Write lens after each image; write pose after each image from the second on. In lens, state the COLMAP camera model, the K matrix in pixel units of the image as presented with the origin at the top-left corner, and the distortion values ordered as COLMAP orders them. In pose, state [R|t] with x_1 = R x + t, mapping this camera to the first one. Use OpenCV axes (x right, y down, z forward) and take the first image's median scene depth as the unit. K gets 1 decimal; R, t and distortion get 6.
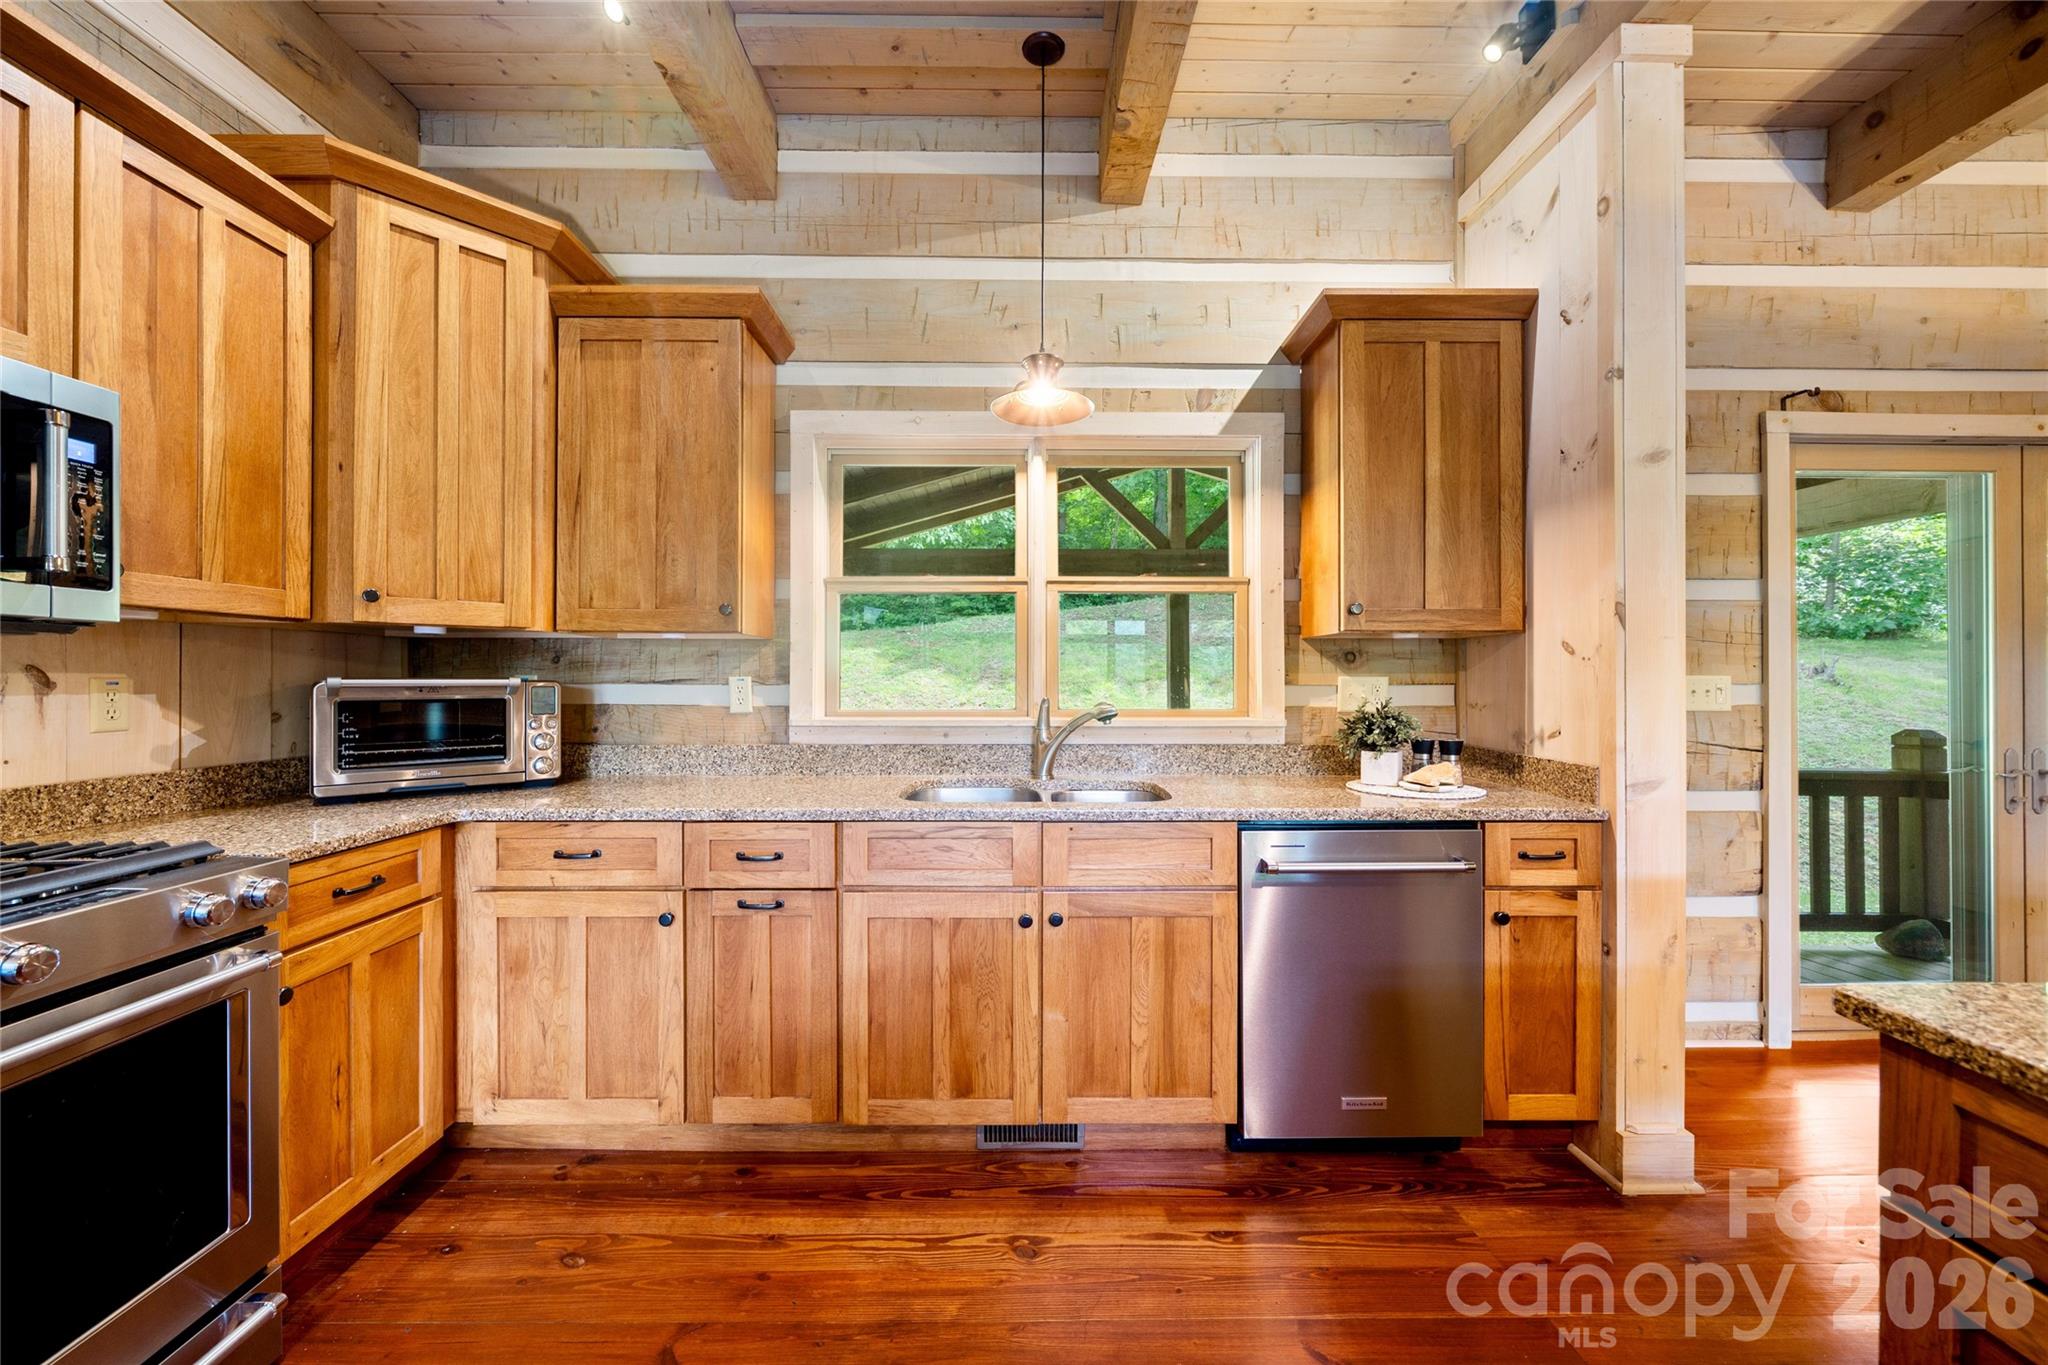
lens RADIAL K [[757.4, 0, 1023.9], [0, 757.4, 676.3], [0, 0, 1]] dist [-0.002452, -0.000264]
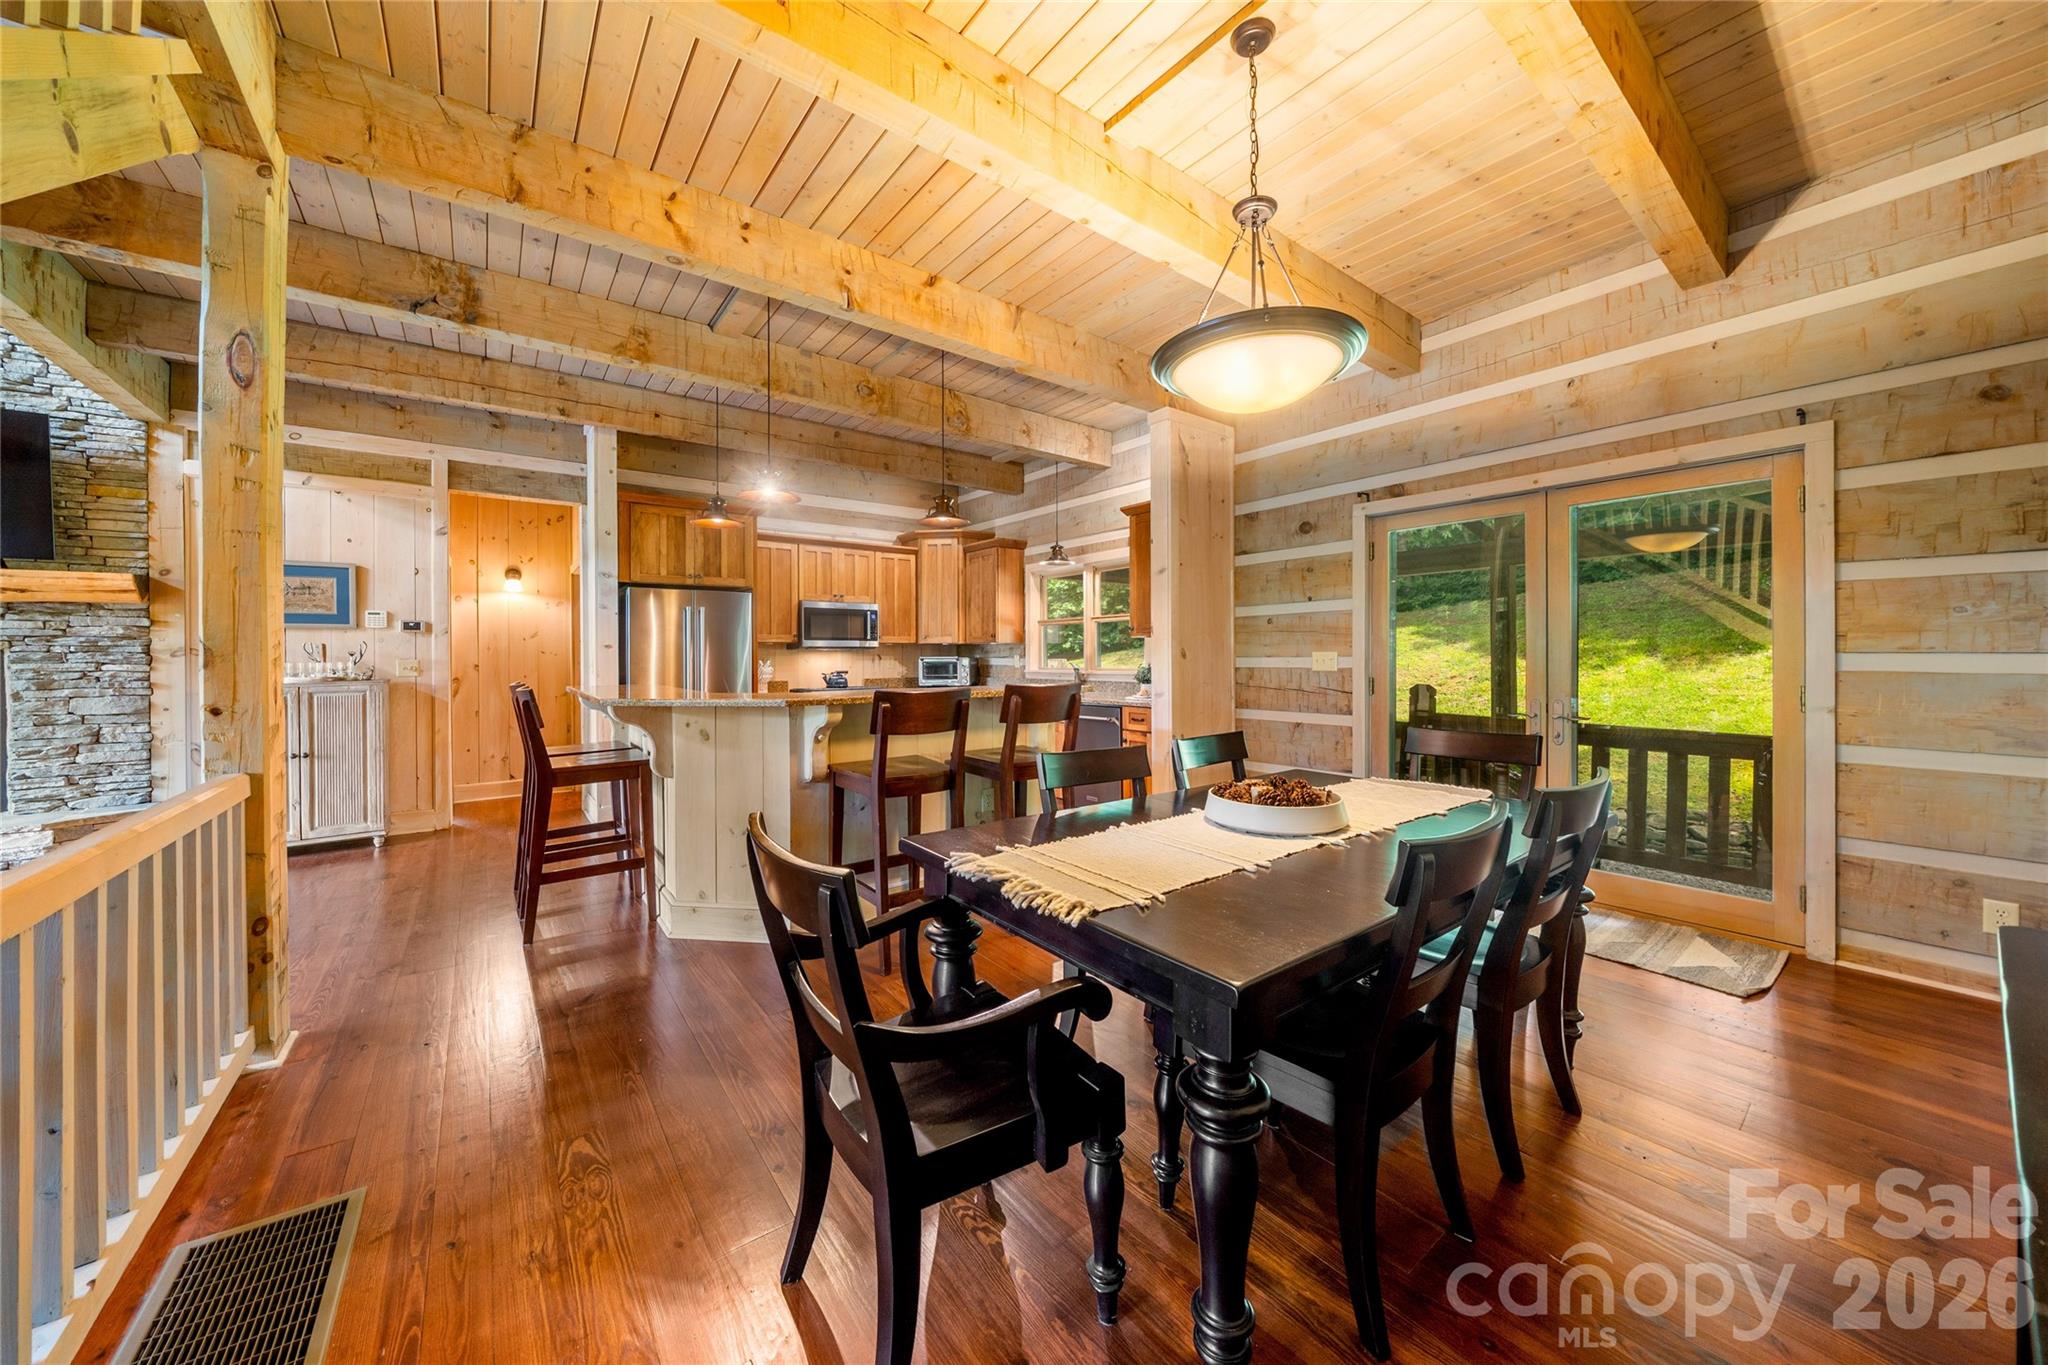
lens RADIAL K [[708.5, 0, 1026.8], [0, 708.5, 655.4], [0, 0, 1]] dist [-0.008048, 0.000384]
pose [[0.600965, -0.005962, -0.799253, 2.163684], [0.008555, 0.999963, -0.001027, 0.003591], [0.799230, -0.006220, 0.600993, -0.743118]]
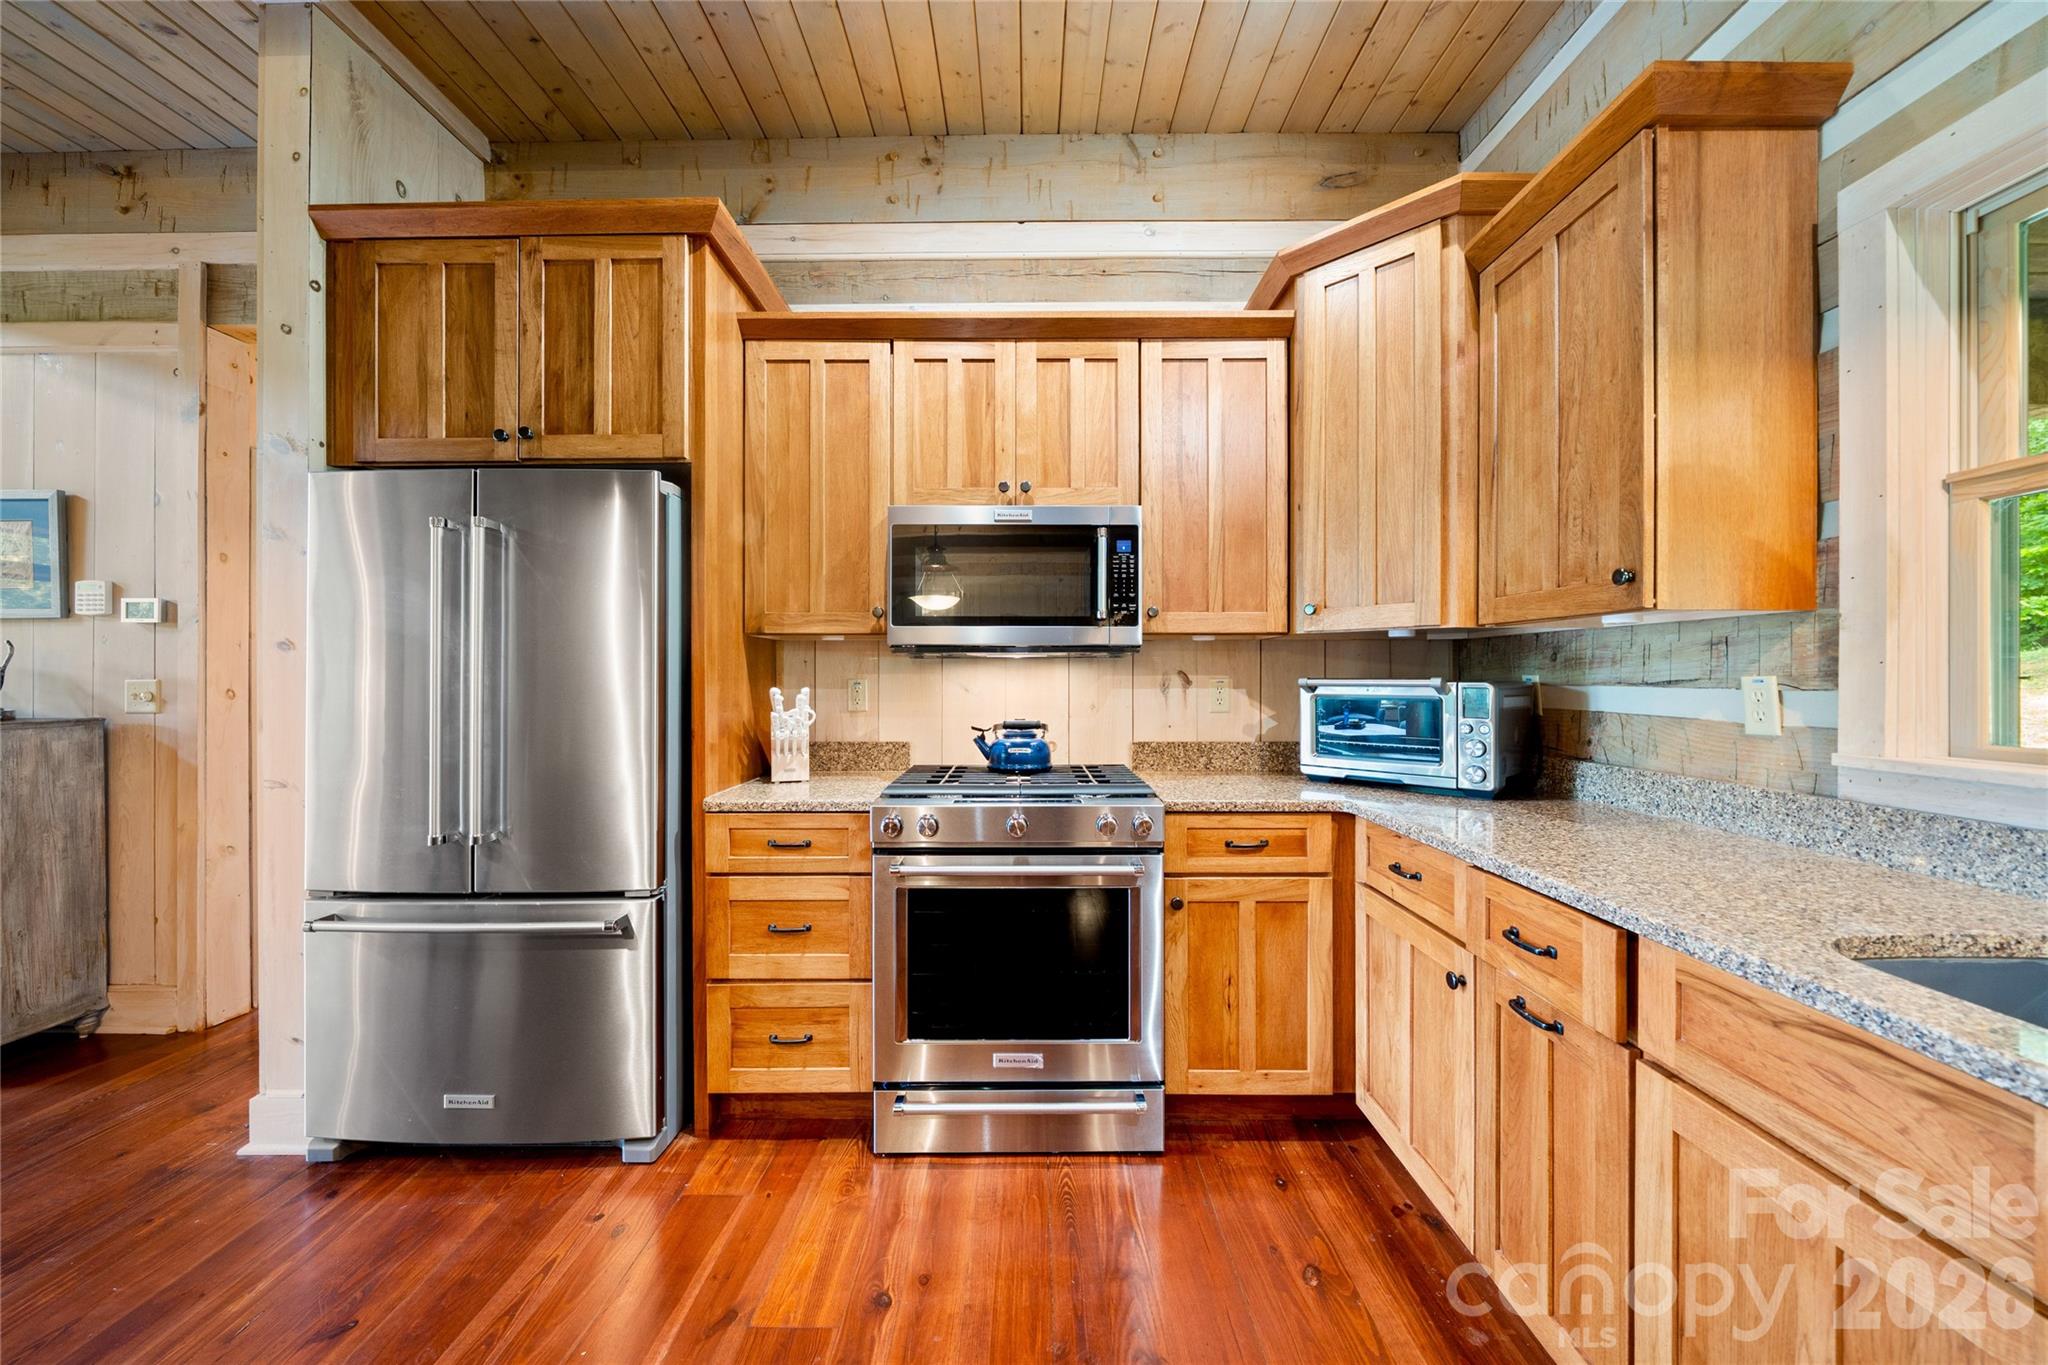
lens RADIAL K [[757.4, 0, 1019.6], [0, 757.4, 676.2], [0, 0, 1]] dist [-0.002452, -0.000264]
pose [[-0.016182, -0.001506, -0.999868, 0.284161], [0.003031, 0.999994, -0.001556, -0.000591], [0.999864, -0.003056, -0.016177, 0.470650]]
